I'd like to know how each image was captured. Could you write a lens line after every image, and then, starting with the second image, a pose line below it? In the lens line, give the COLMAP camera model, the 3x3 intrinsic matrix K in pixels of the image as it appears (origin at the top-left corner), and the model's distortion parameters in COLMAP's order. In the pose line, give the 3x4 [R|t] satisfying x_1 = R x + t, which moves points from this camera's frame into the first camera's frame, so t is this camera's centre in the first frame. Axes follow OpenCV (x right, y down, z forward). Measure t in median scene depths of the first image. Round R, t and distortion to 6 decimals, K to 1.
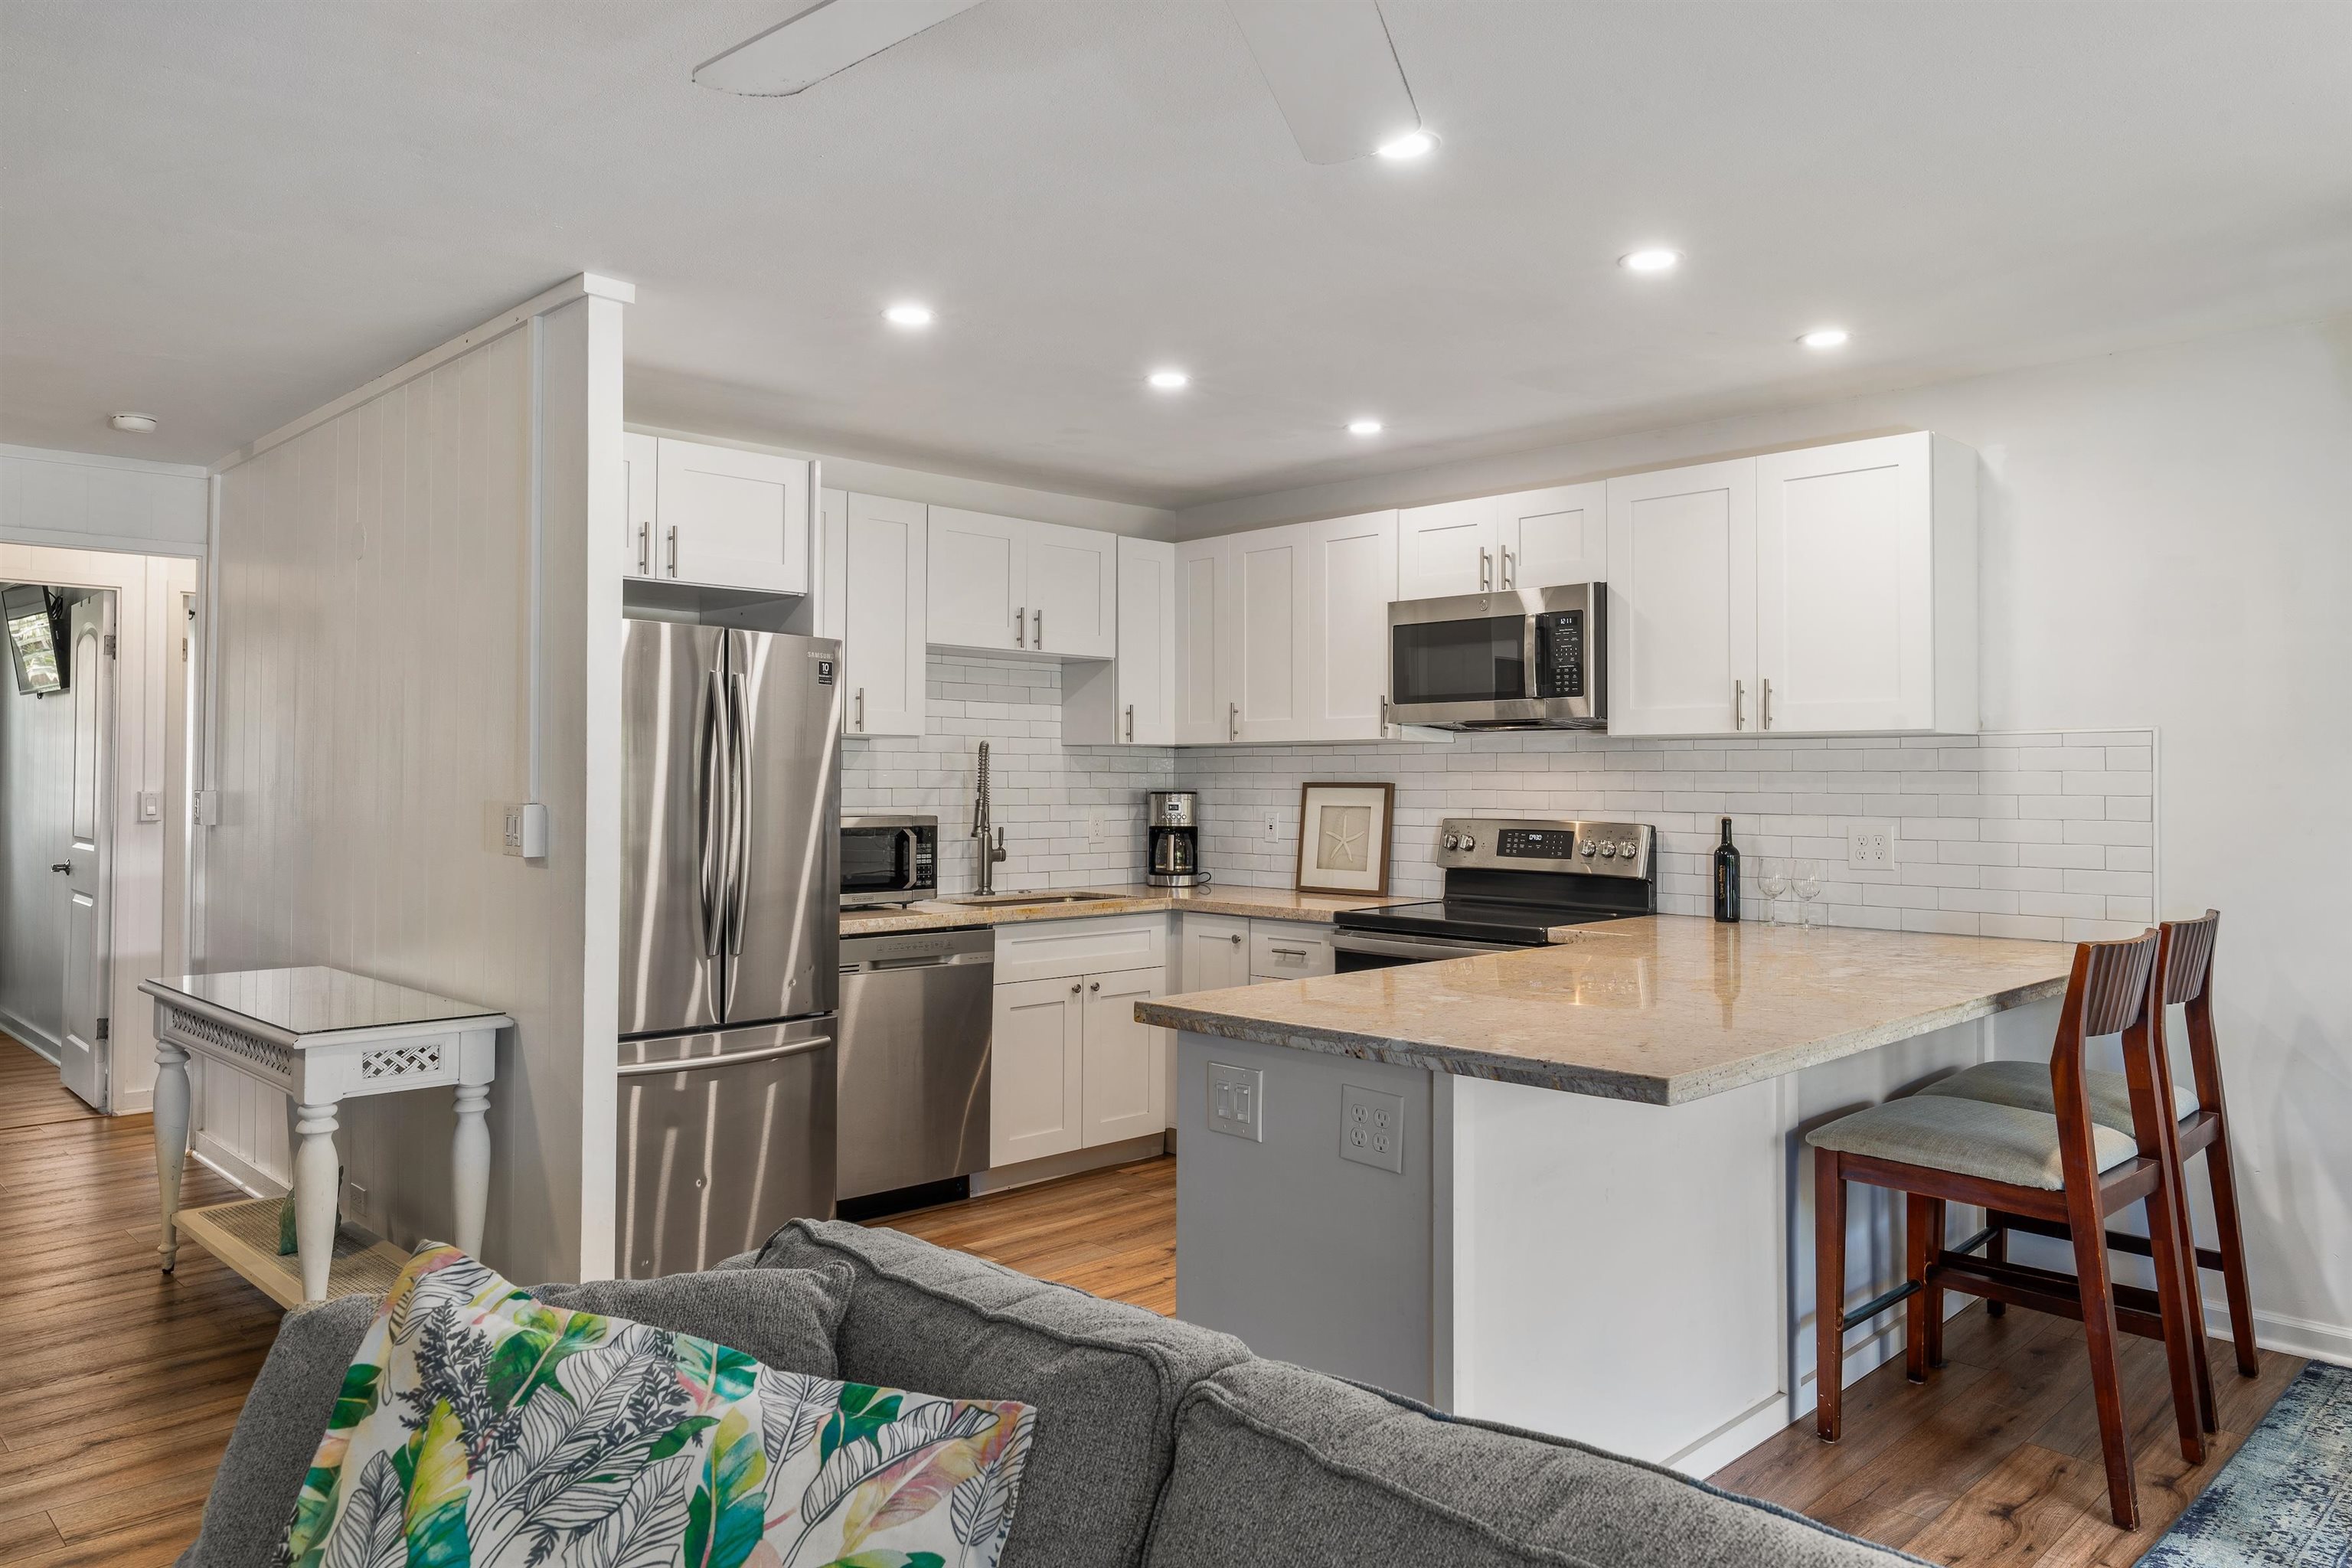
lens RADIAL K [[1600.8, 0, 1199.2], [0, 1600.8, 734.1], [0, 0, 1]] dist [-0.005417, 0.008326]
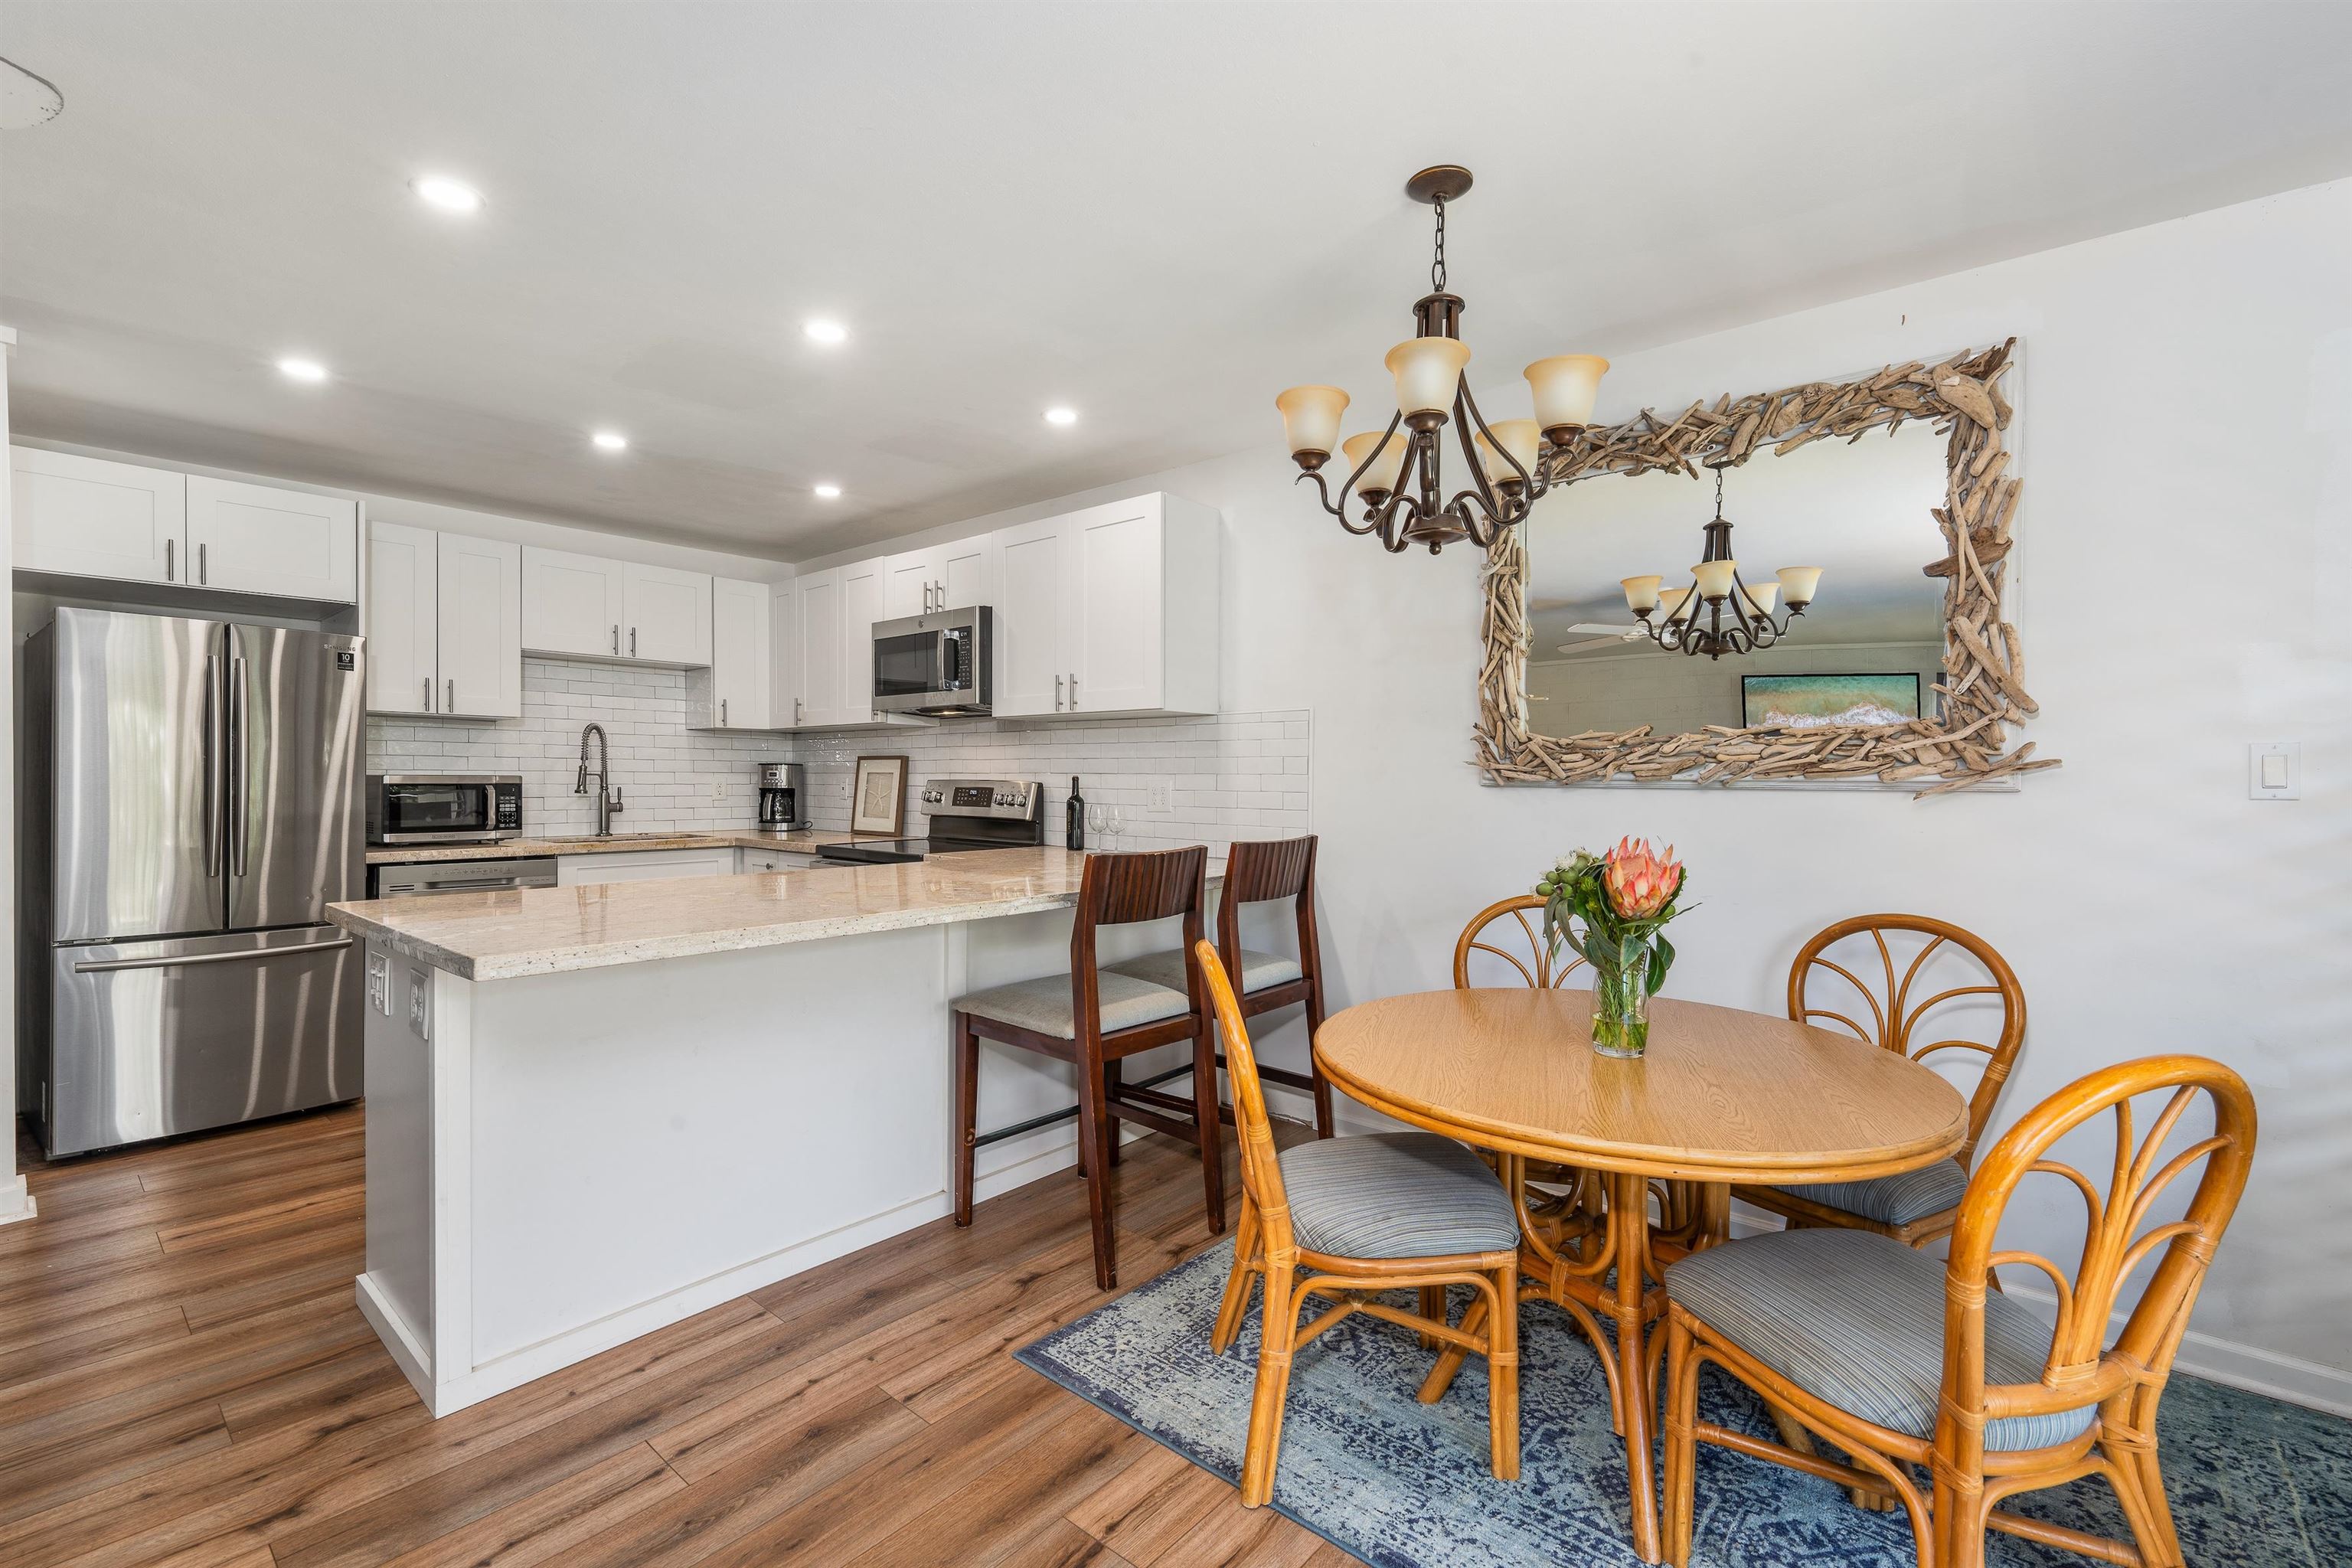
lens RADIAL K [[1033.9, 0, 1183.8], [0, 1033.9, 783.6], [0, 0, 1]] dist [-0.000996, -0.002146]
pose [[0.996540, 0.001708, 0.083092, 0.331939], [-0.004661, 0.999364, 0.035362, 0.025088], [-0.082979, -0.035627, 0.995914, 0.087293]]
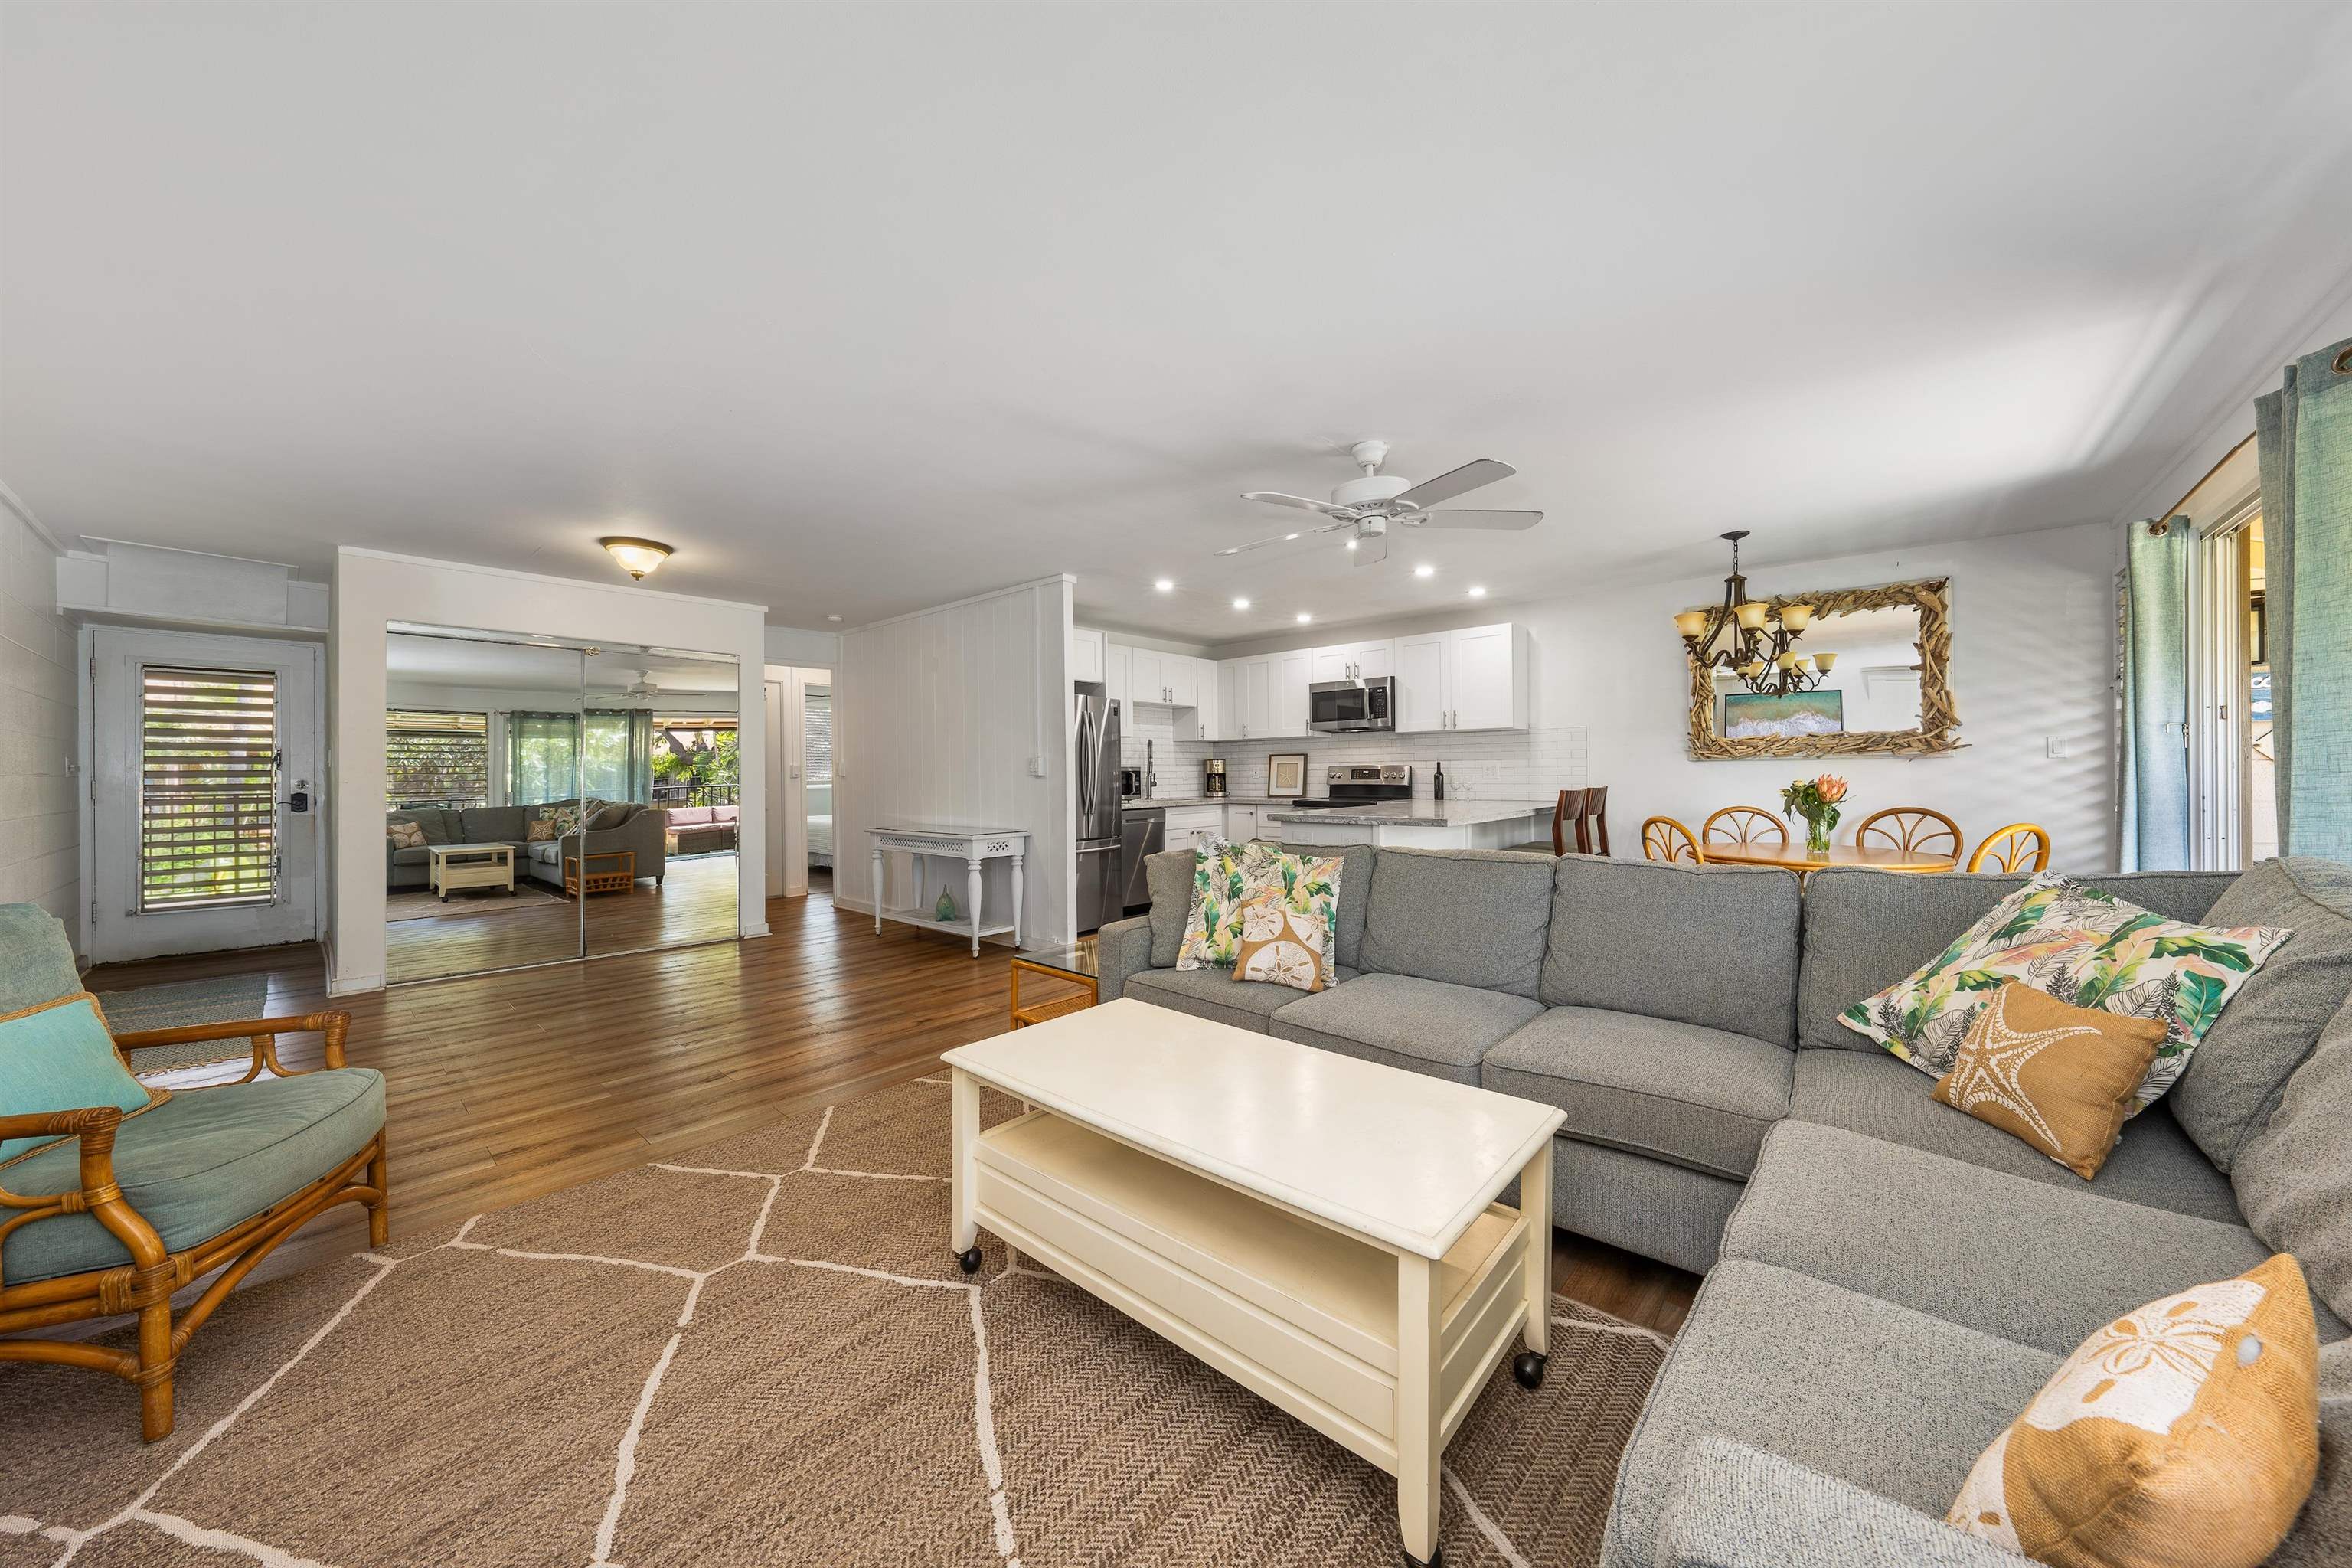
lens RADIAL K [[810.5, 0, 1184.6], [0, 810.5, 769.6], [0, 0, 1]] dist [-0.006755, 0.000195]
pose [[0.998239, -0.014153, 0.057603, -0.174339], [0.012648, 0.999571, 0.026411, 0.022342], [-0.057952, -0.025636, 0.997990, -0.338268]]
